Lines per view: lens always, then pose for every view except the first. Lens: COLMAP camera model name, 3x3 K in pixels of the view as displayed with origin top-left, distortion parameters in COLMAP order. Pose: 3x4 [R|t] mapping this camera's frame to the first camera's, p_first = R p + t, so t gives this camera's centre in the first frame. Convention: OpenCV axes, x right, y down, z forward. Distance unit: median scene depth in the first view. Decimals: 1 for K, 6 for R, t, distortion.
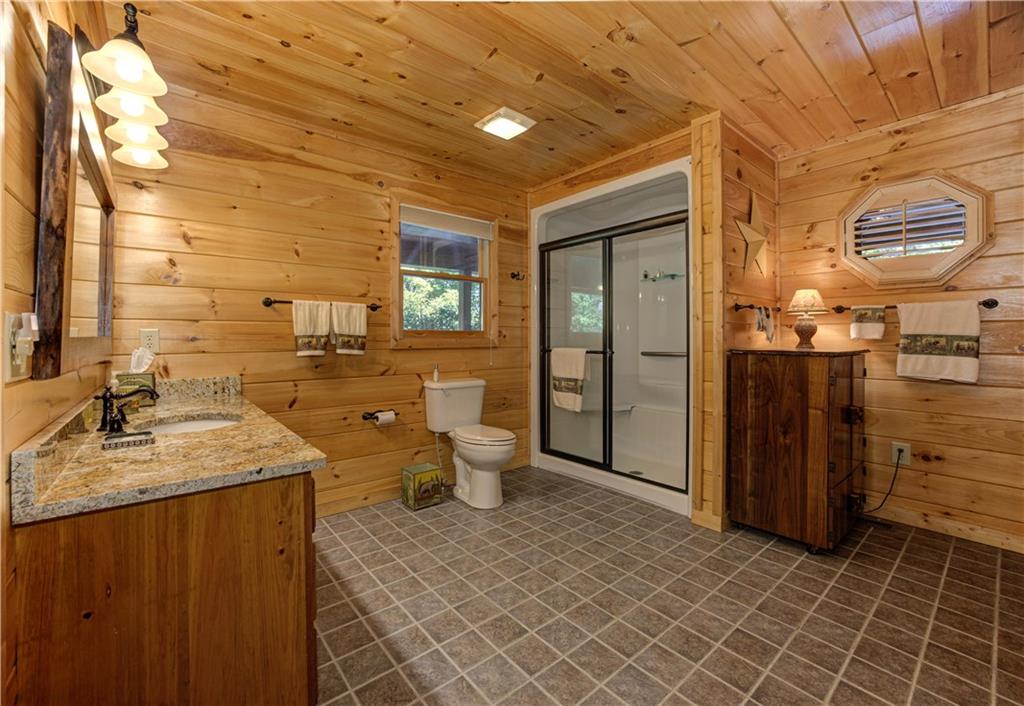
lens RADIAL K [[418.7, 0, 488.8], [0, 418.7, 338.3], [0, 0, 1]] dist [0.000210, 0.000038]
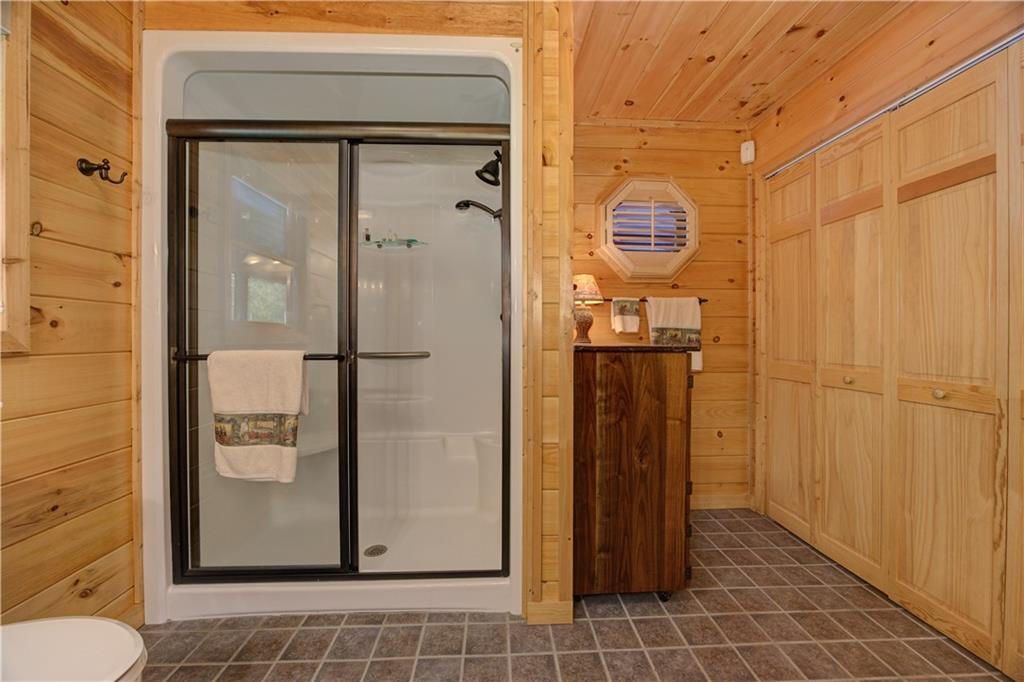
lens RADIAL K [[407.0, 0, 512.6], [0, 407.0, 336.9], [0, 0, 1]] dist [-0.014636, 0.000482]
pose [[0.586649, -0.004305, 0.809830, -0.014001], [0.000686, 0.999988, 0.004819, 0.007590], [-0.809841, -0.002271, 0.586645, 0.636084]]
